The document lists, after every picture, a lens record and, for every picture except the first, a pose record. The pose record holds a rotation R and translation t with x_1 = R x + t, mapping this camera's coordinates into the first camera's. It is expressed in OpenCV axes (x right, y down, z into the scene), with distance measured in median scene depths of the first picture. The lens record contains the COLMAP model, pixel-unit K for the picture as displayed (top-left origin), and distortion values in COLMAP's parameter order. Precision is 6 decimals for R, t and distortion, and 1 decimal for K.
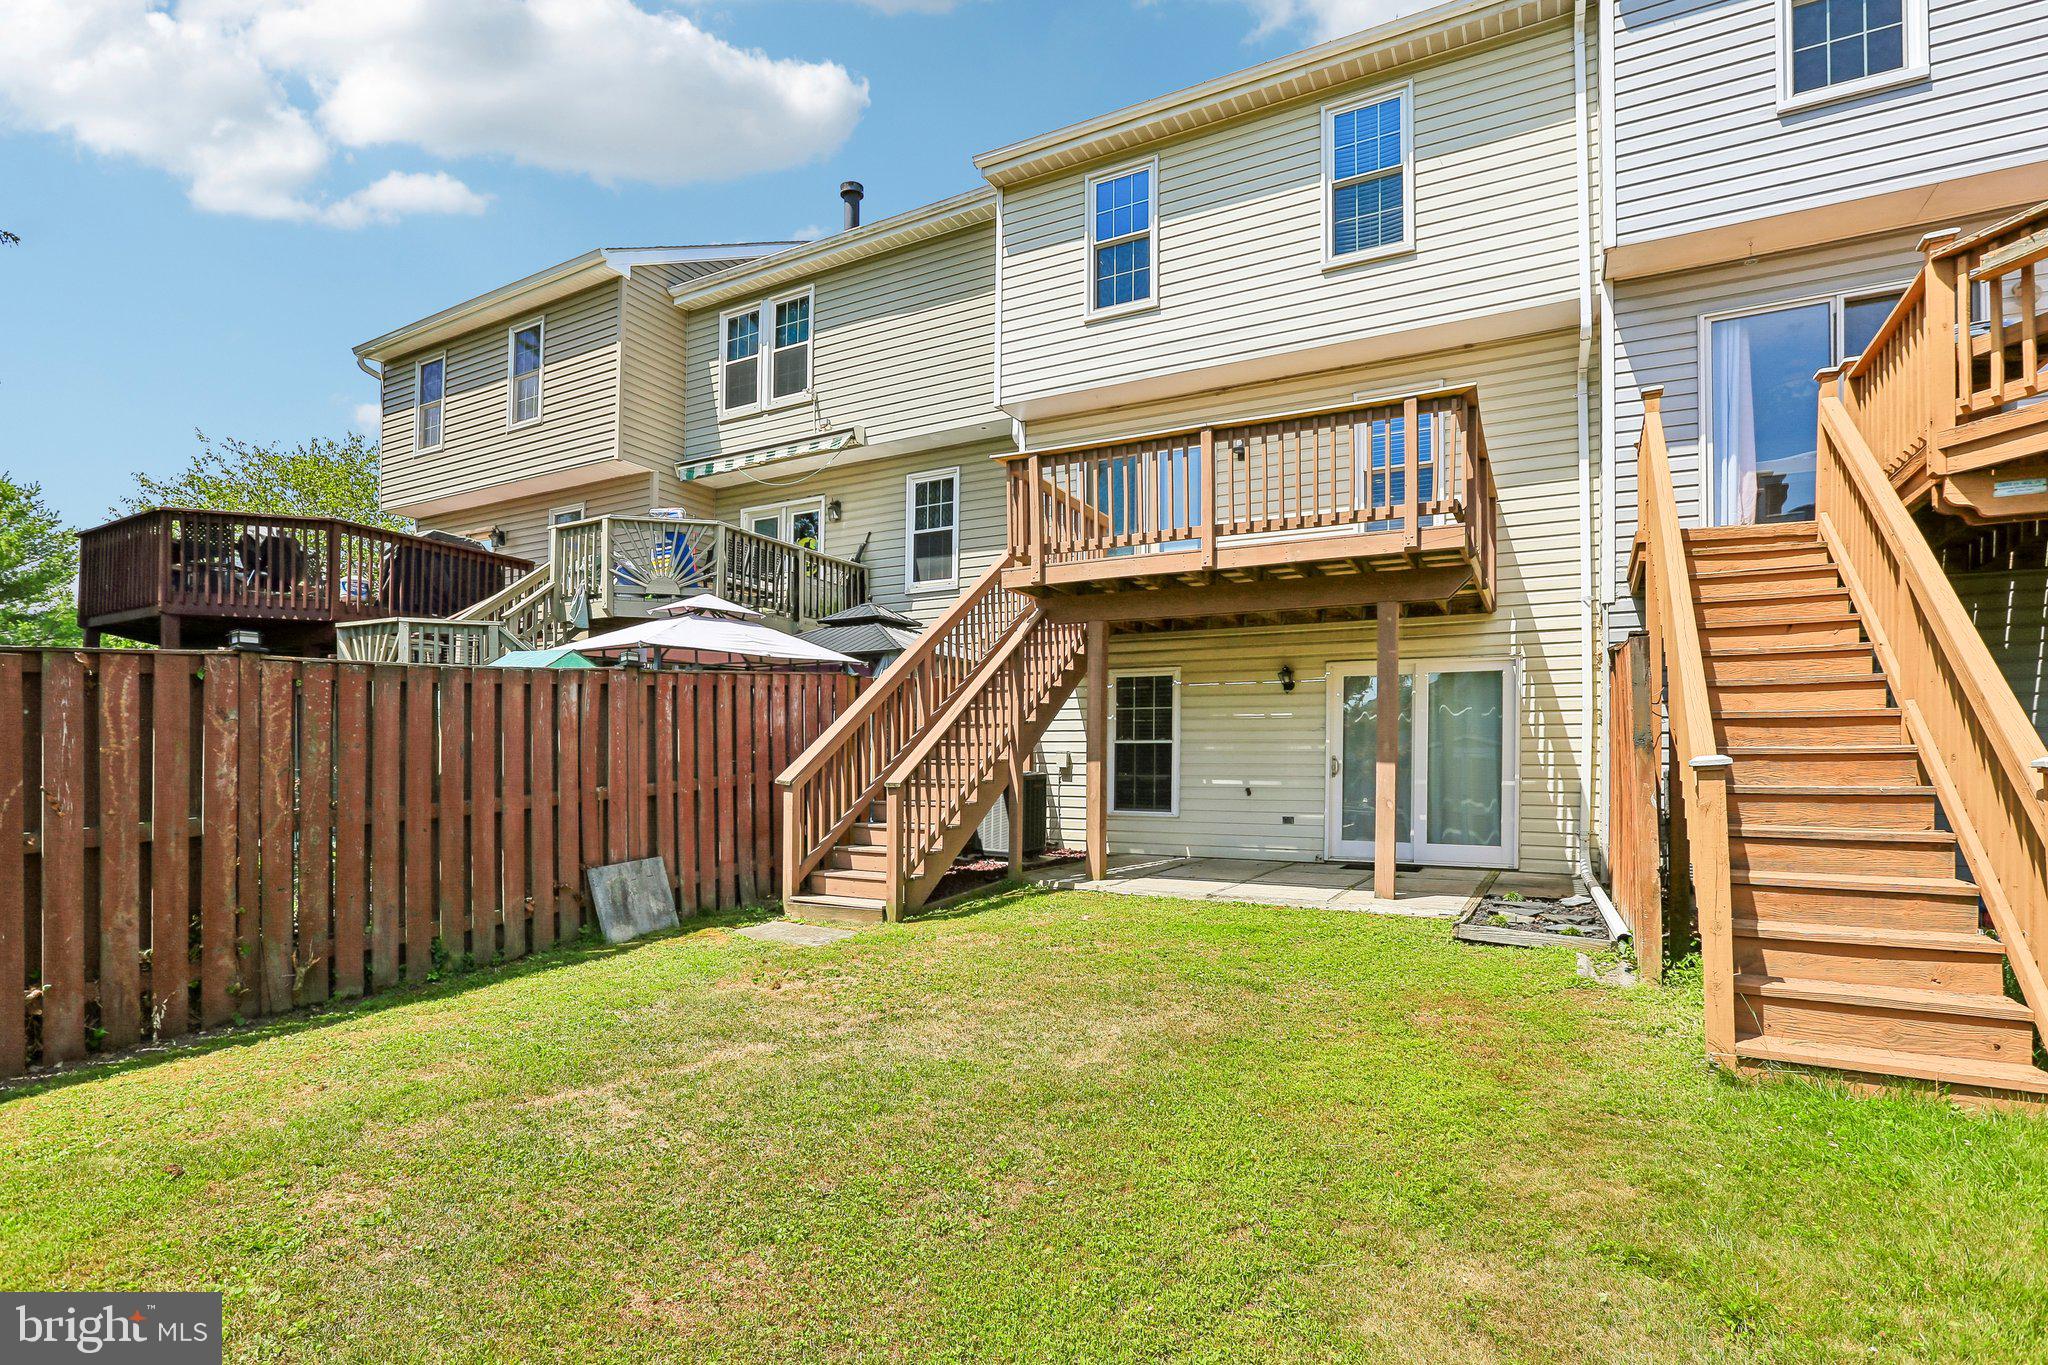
lens RADIAL K [[962.0, 0, 1023.0], [0, 962.0, 751.4], [0, 0, 1]] dist [-0.062898, 0.026415]
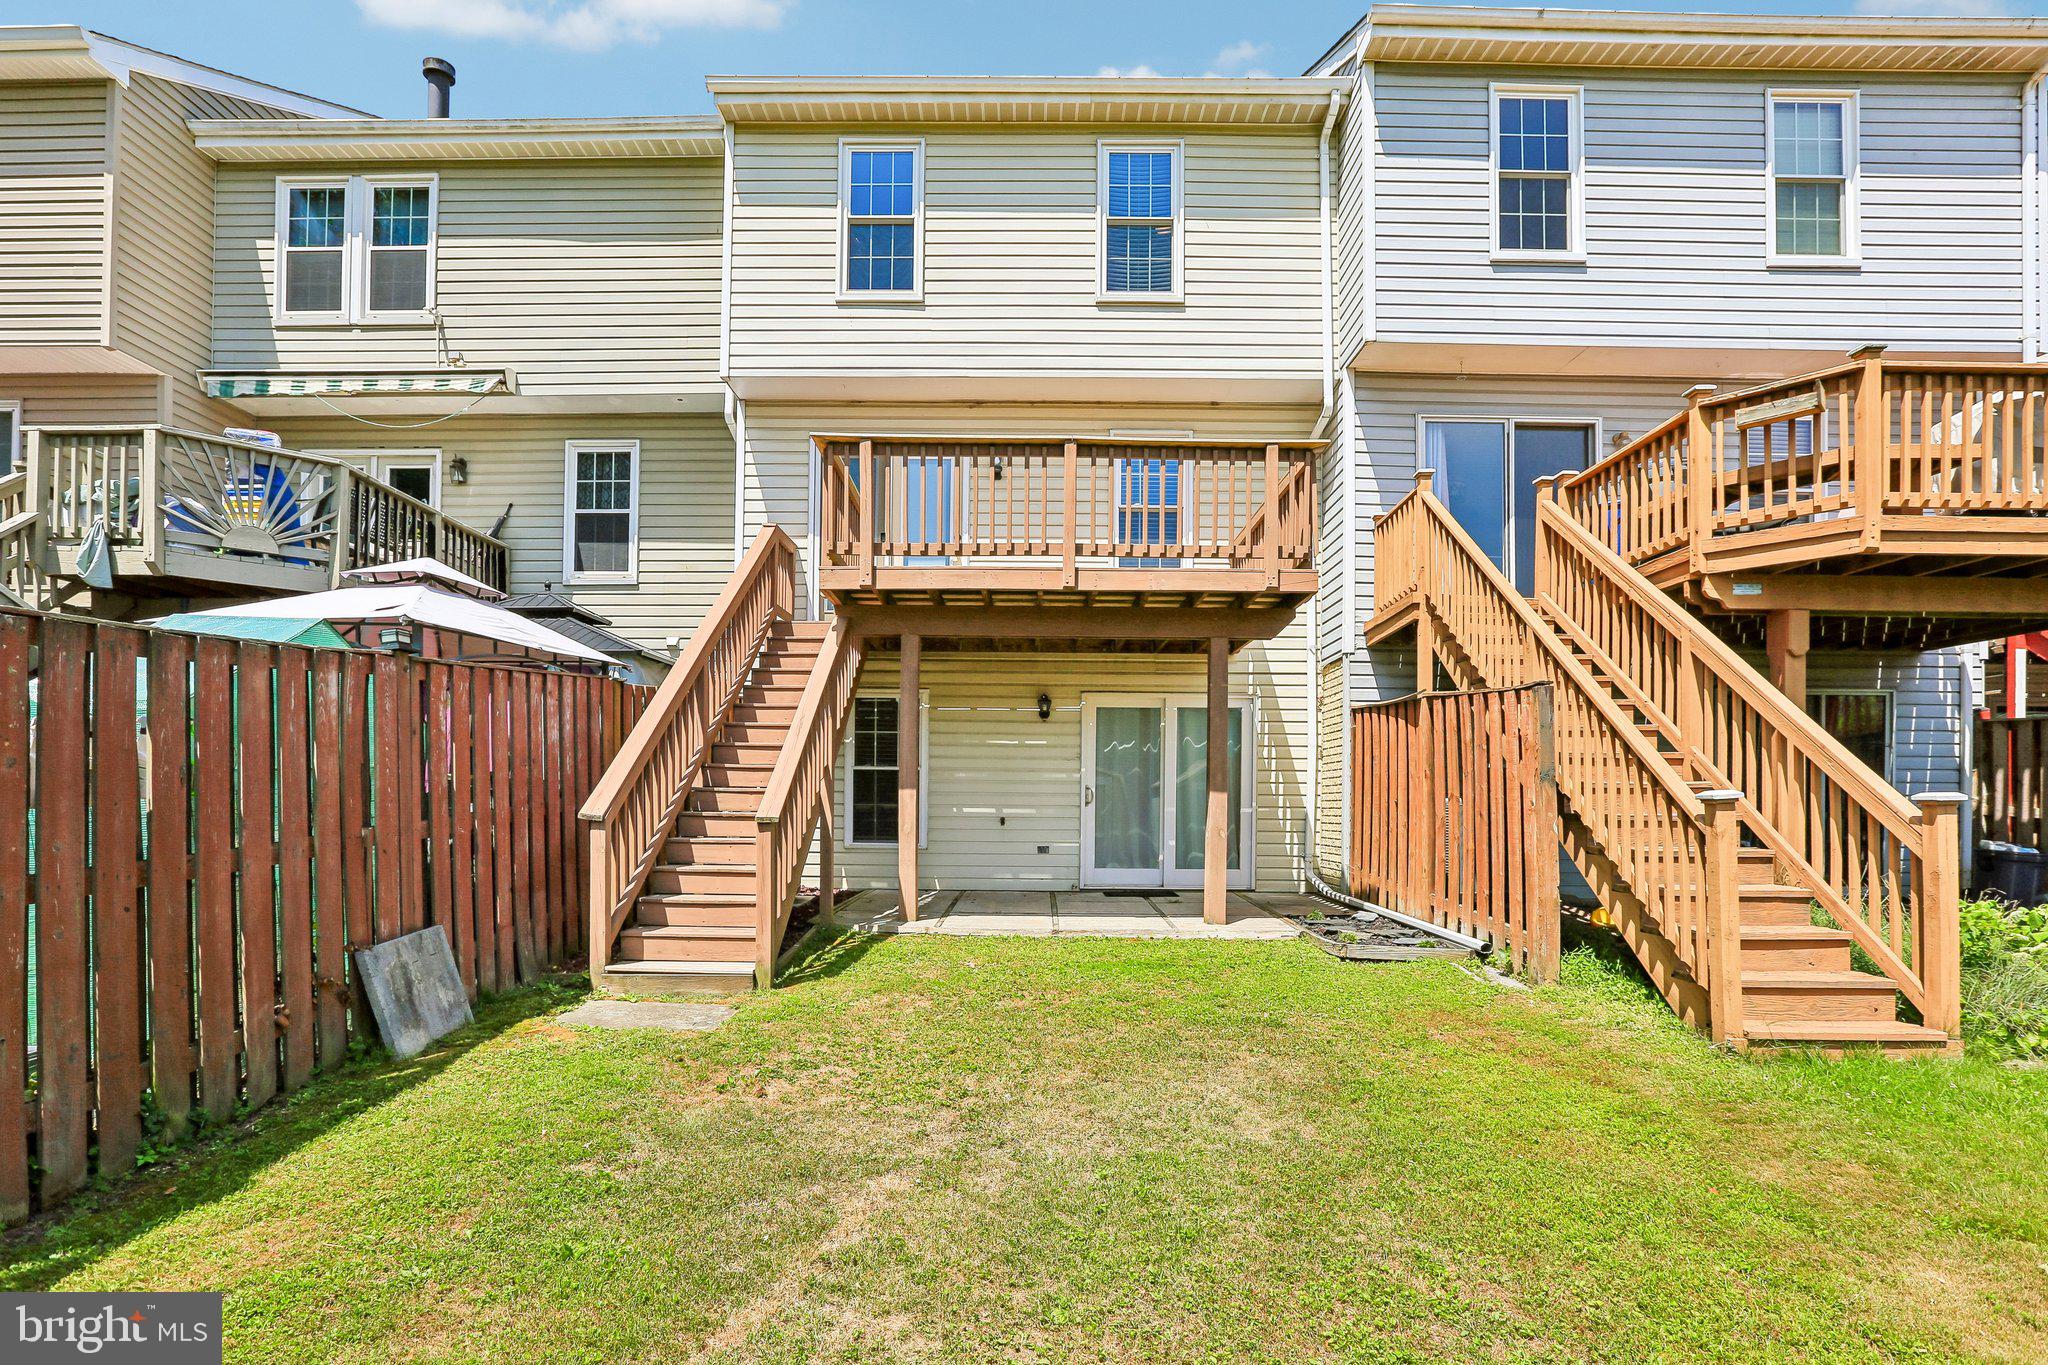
lens RADIAL K [[971.9, 0, 1021.4], [0, 971.9, 782.9], [0, 0, 1]] dist [-0.046314, 0.014138]
pose [[0.885849, 0.006957, 0.463921, -0.212748], [-0.009466, 0.999950, 0.003081, -0.000107], [-0.463877, -0.007121, 0.885871, 0.118292]]
